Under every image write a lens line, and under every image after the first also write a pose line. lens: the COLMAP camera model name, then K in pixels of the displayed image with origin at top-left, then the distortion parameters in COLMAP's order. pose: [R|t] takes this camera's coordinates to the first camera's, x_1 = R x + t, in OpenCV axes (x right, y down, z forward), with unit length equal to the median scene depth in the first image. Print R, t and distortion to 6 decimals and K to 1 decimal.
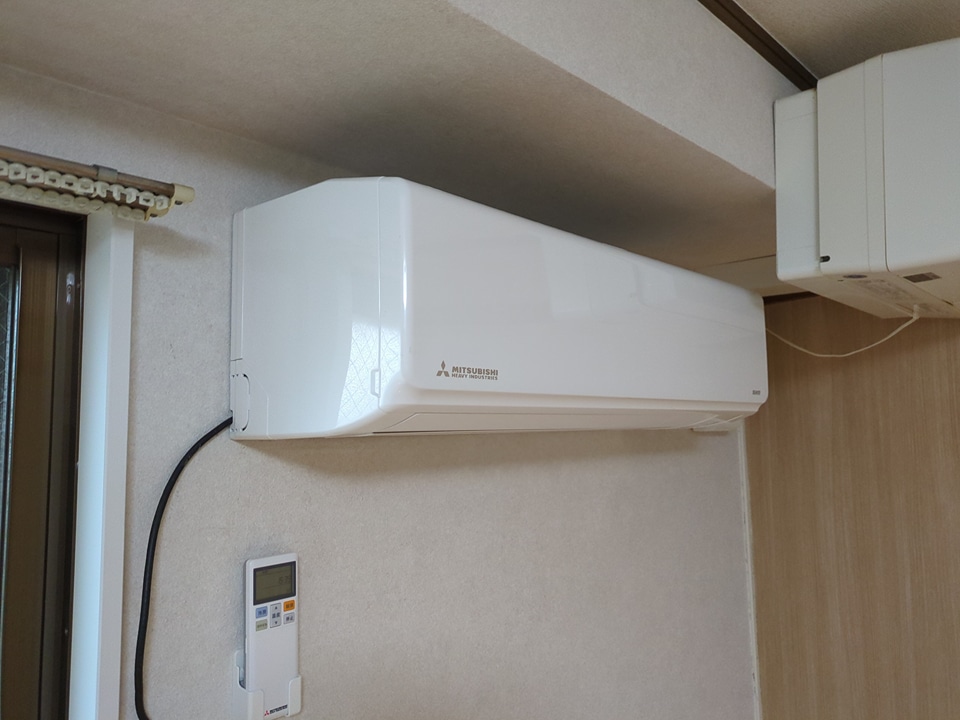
lens RADIAL K [[737.4, 0, 479.9], [0, 737.4, 363.3], [0, 0, 1]] dist [-0.004114, -0.005973]
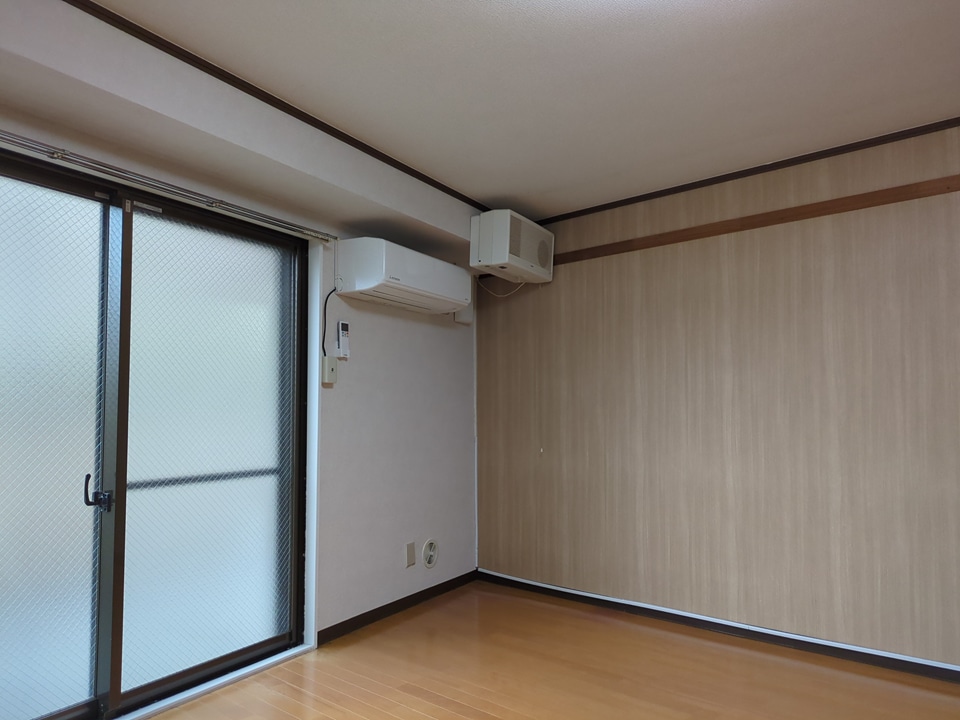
lens RADIAL K [[737.4, 0, 486.2], [0, 737.4, 364.9], [0, 0, 1]] dist [-0.004114, -0.005973]
pose [[0.969783, 0.032435, 0.241804, -0.484403], [-0.037125, 0.999200, 0.014862, 0.401826], [-0.241128, -0.023390, 0.970211, -3.235250]]
